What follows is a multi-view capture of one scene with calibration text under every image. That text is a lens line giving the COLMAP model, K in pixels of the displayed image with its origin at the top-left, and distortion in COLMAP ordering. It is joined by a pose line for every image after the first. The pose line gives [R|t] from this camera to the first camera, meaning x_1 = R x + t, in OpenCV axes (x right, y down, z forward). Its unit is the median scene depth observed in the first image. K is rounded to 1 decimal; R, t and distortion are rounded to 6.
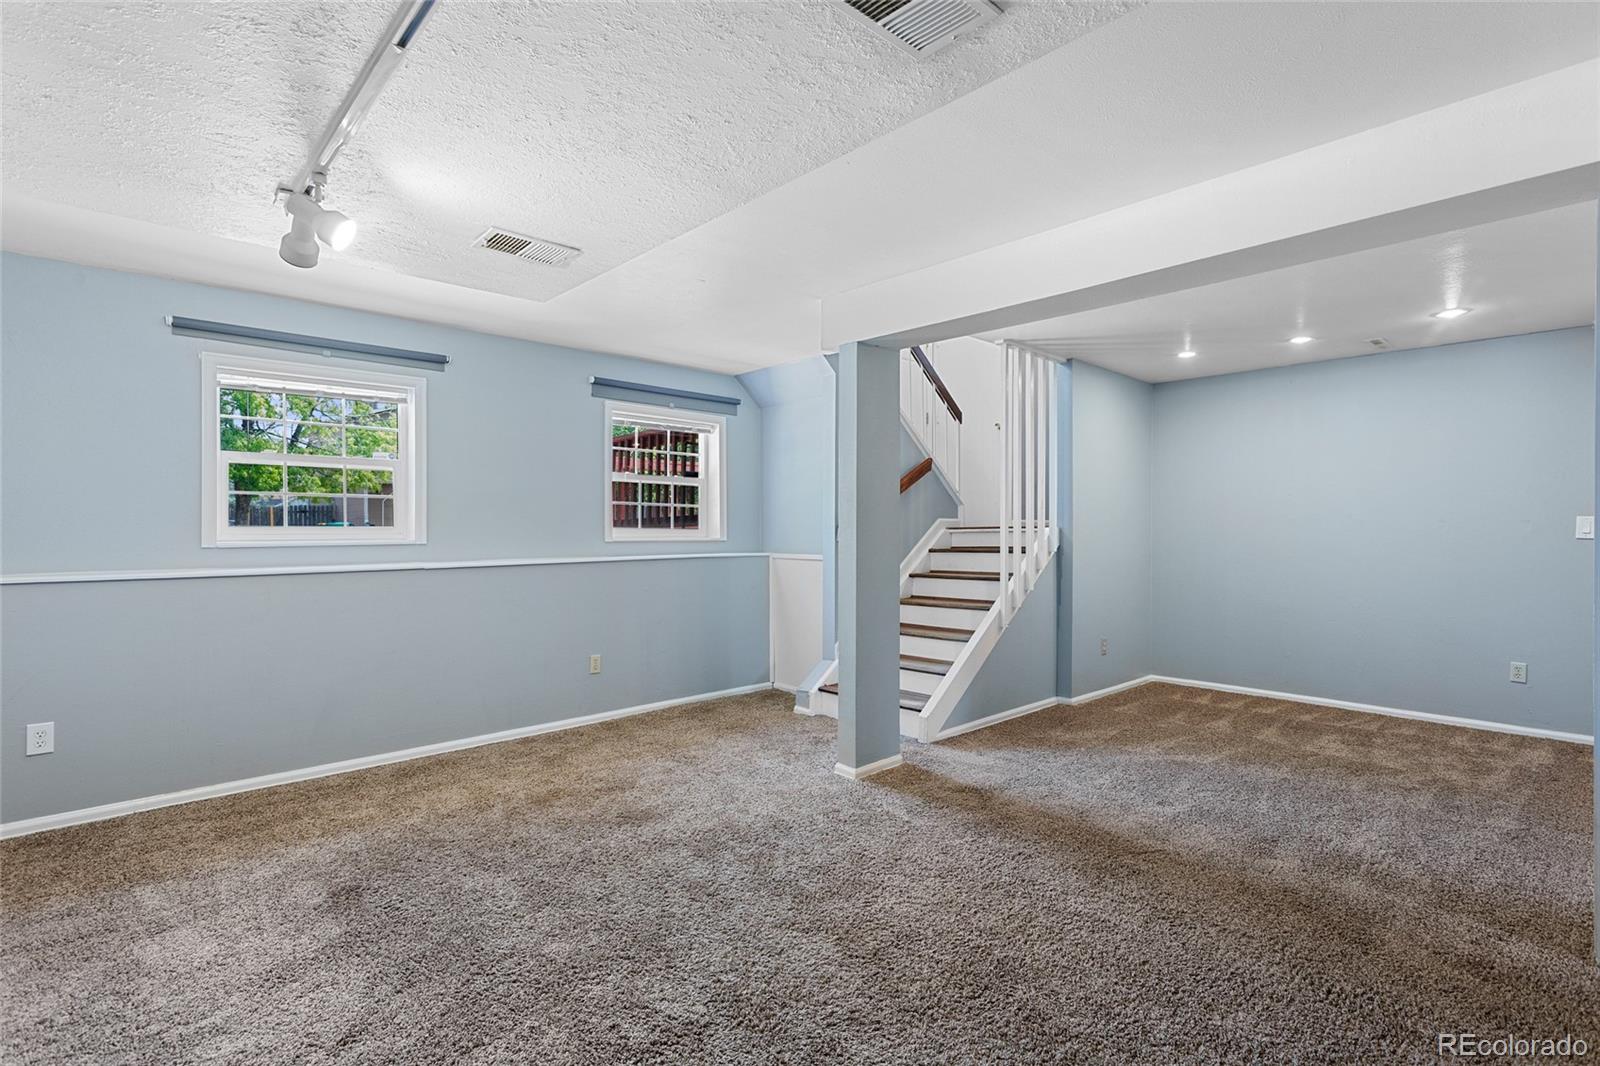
lens RADIAL K [[767.4, 0, 806.8], [0, 767.4, 526.7], [0, 0, 1]] dist [0.008814, 0.000851]
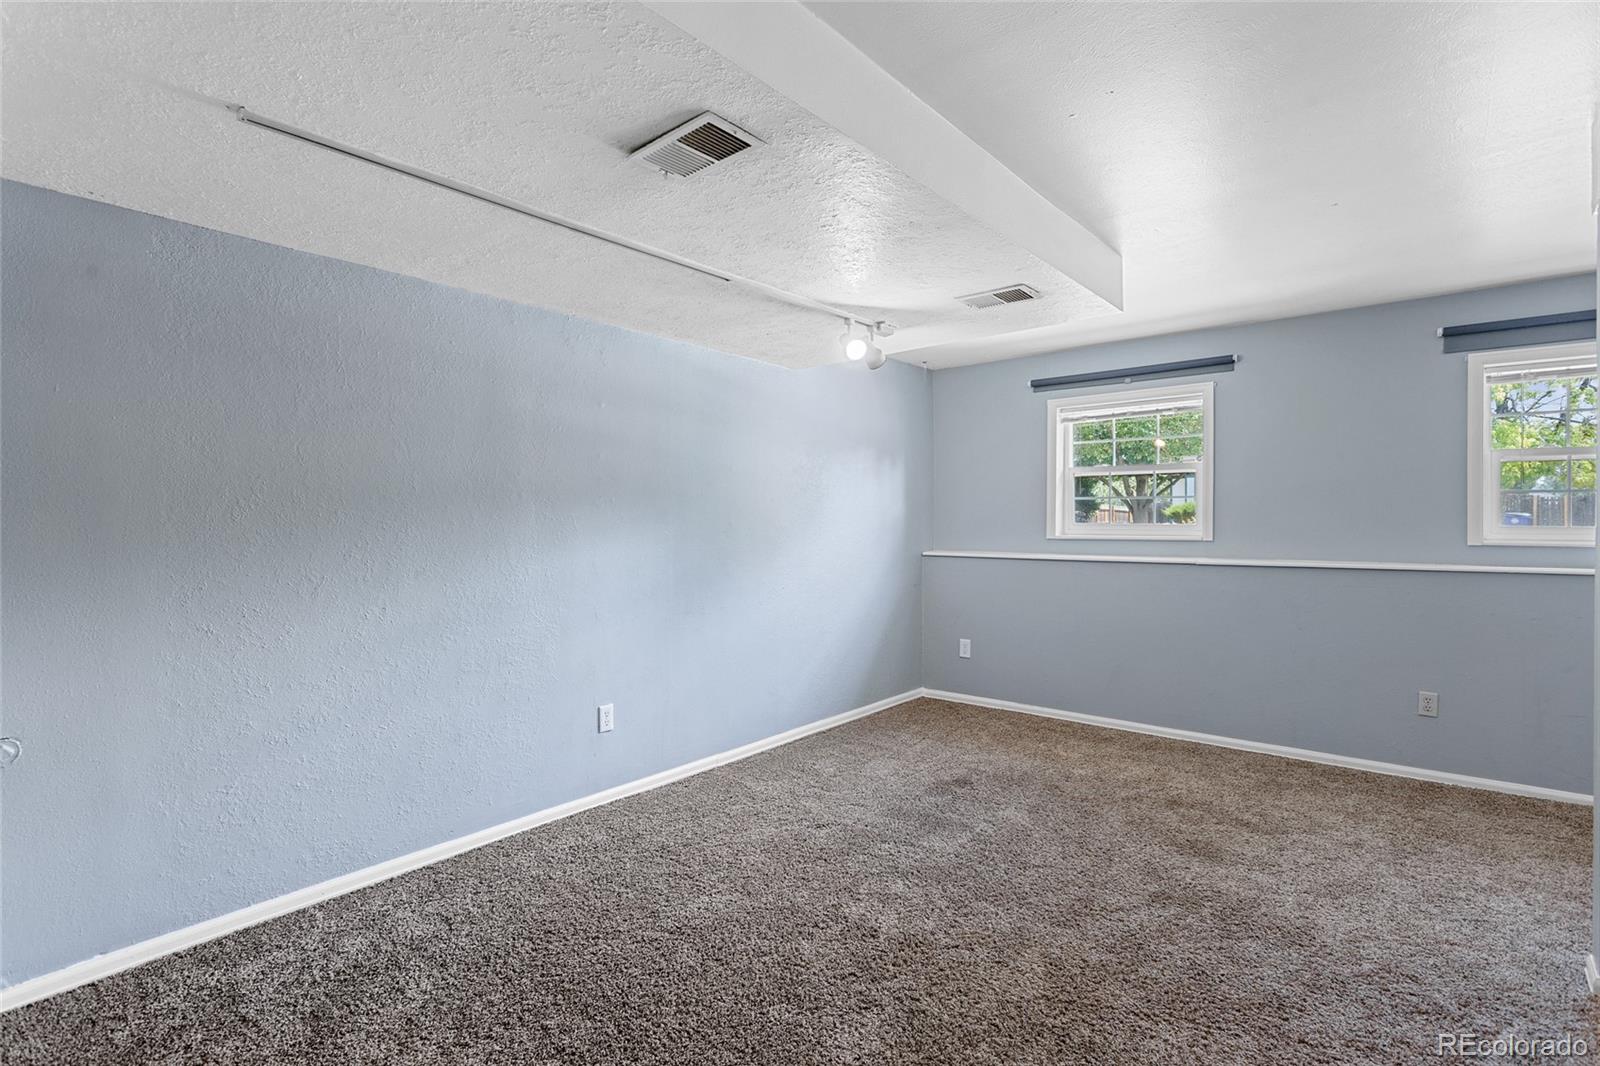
lens RADIAL K [[767.4, 0, 806.8], [0, 767.4, 526.7], [0, 0, 1]] dist [0.008814, 0.000851]
pose [[0.118643, 0.005667, -0.992921, 0.551648], [-0.001747, 0.999983, 0.005499, -0.002789], [0.992935, 0.001082, 0.118651, 0.391741]]
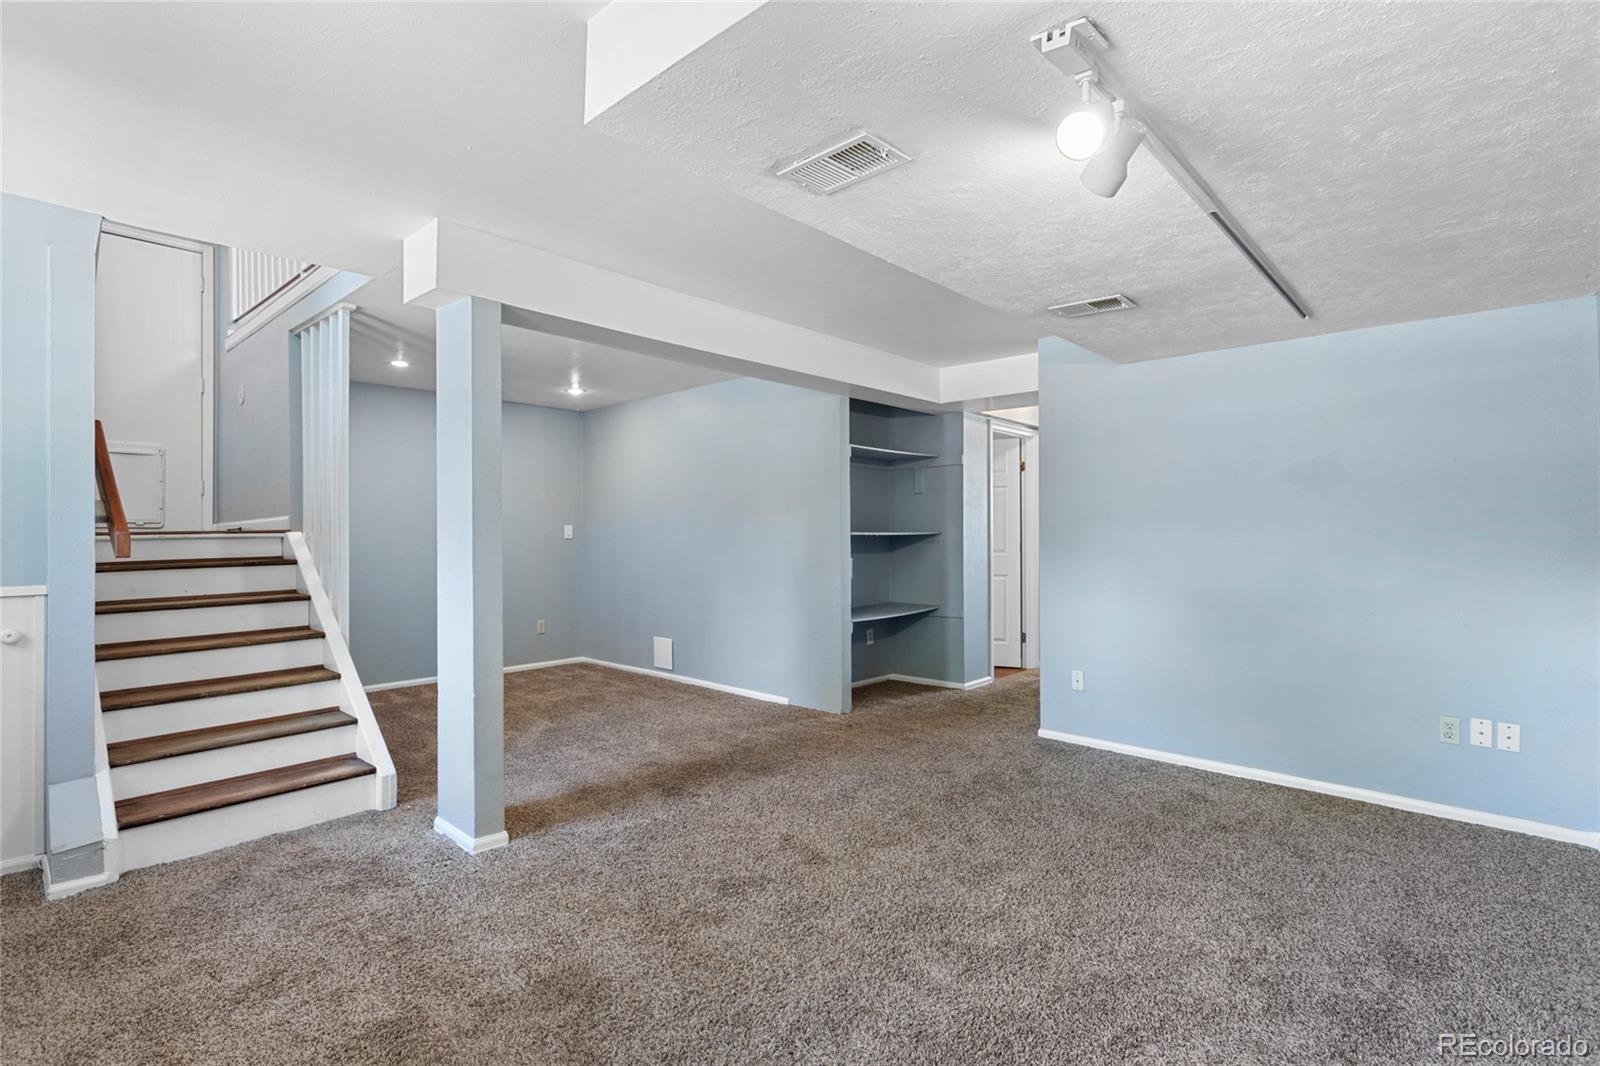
lens RADIAL K [[740.1, 0, 819.9], [0, 740.1, 525.8], [0, 0, 1]] dist [-0.009145, -0.000057]
pose [[-0.082090, 0.007242, 0.996599, -0.757818], [0.001989, 0.999973, -0.007102, 0.000431], [-0.996623, 0.001399, -0.082102, 0.753322]]
